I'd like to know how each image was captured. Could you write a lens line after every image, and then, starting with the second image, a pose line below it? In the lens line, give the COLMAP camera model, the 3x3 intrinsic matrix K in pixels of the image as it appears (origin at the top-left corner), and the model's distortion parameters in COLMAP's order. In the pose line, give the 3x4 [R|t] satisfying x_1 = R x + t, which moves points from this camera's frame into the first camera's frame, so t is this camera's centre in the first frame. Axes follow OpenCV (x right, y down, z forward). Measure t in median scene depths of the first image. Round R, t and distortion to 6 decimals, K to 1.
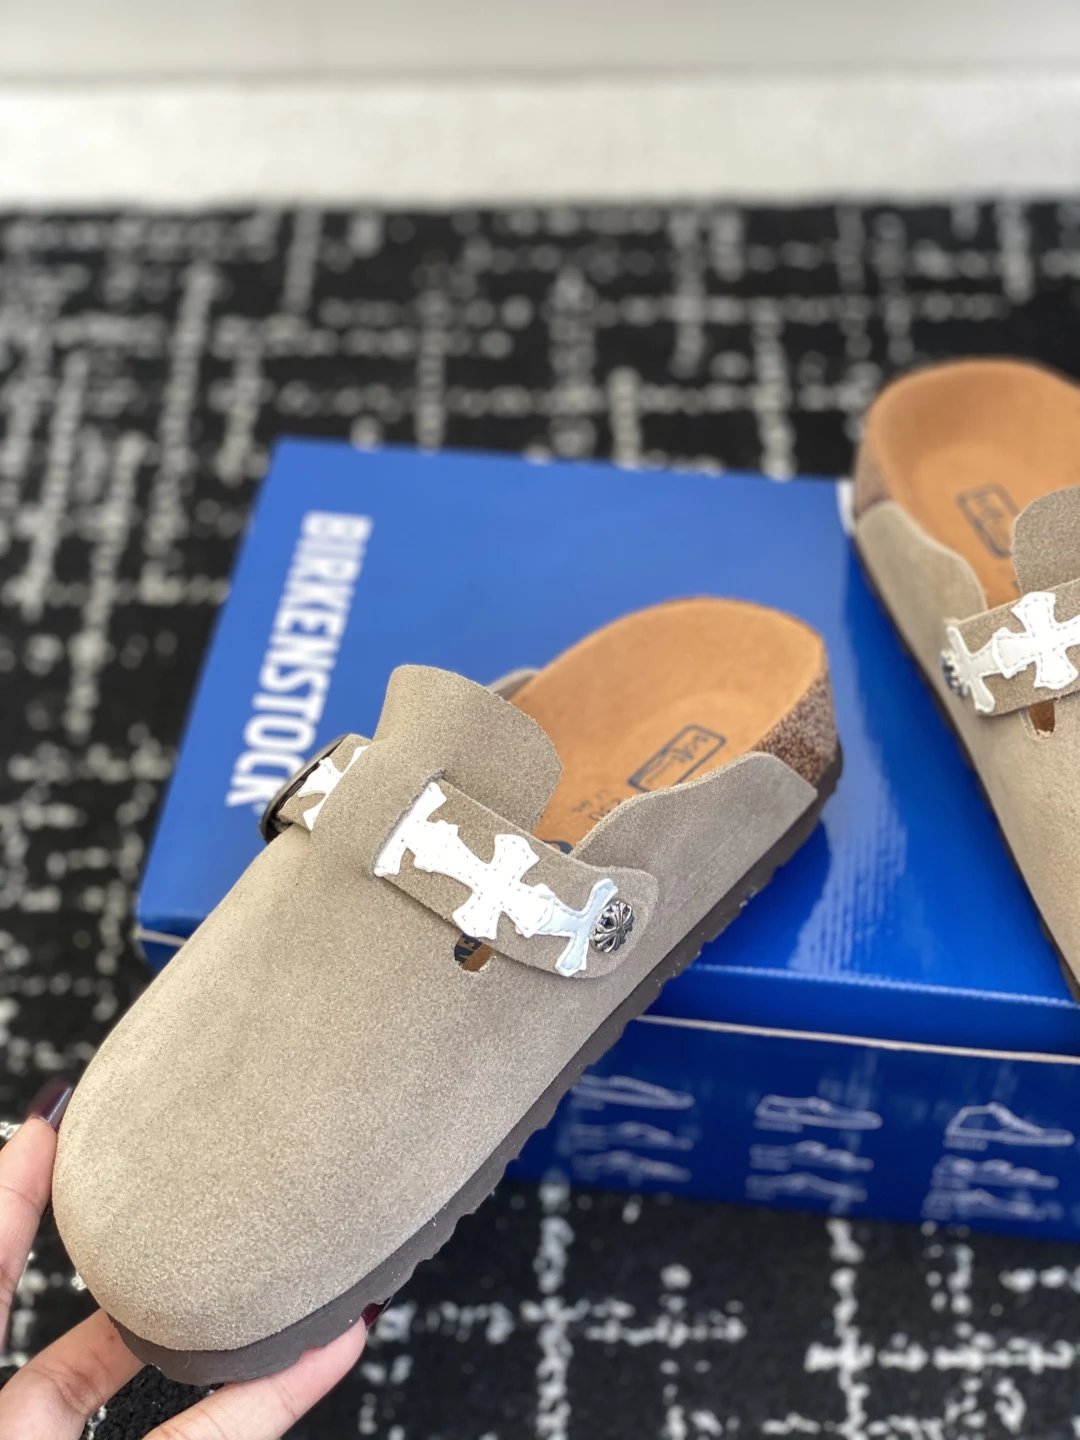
lens RADIAL K [[2217.8, 0, 540.0], [0, 2217.8, 720.0], [0, 0, 1]] dist [0.104807, -0.400320]
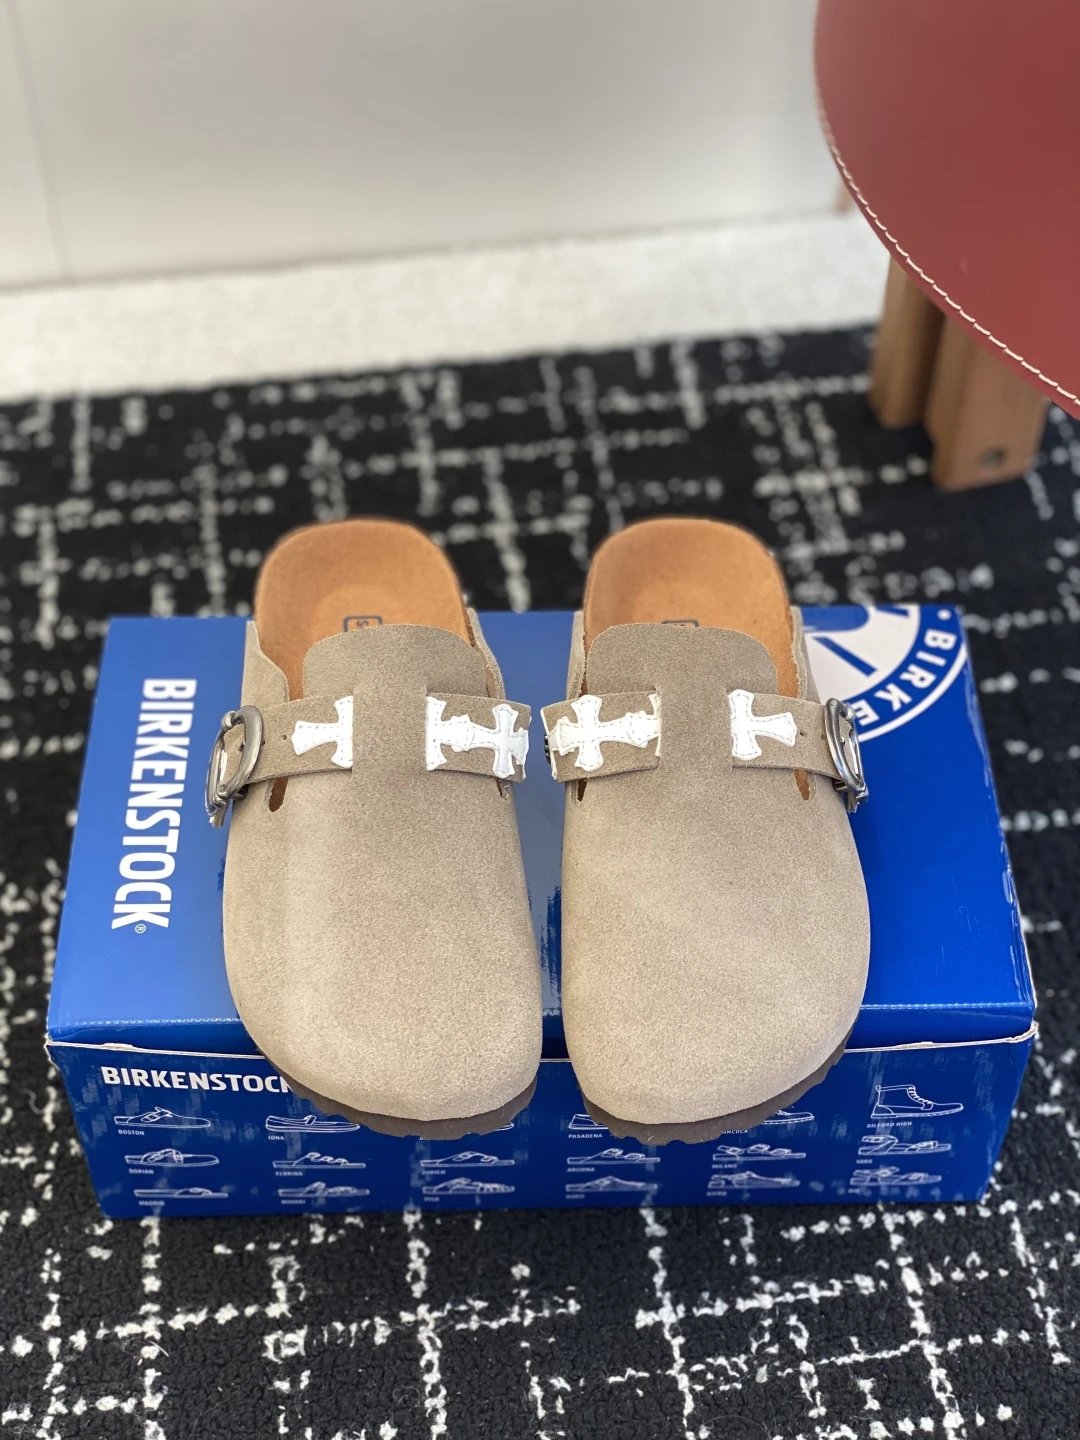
lens RADIAL K [[2217.8, 0, 540.0], [0, 2217.8, 720.0], [0, 0, 1]] dist [0.104807, -0.400320]
pose [[0.985276, -0.109291, 0.131482, -0.048624], [0.112822, 0.993420, -0.019692, -0.021007], [-0.128464, 0.034236, 0.991123, -0.190519]]
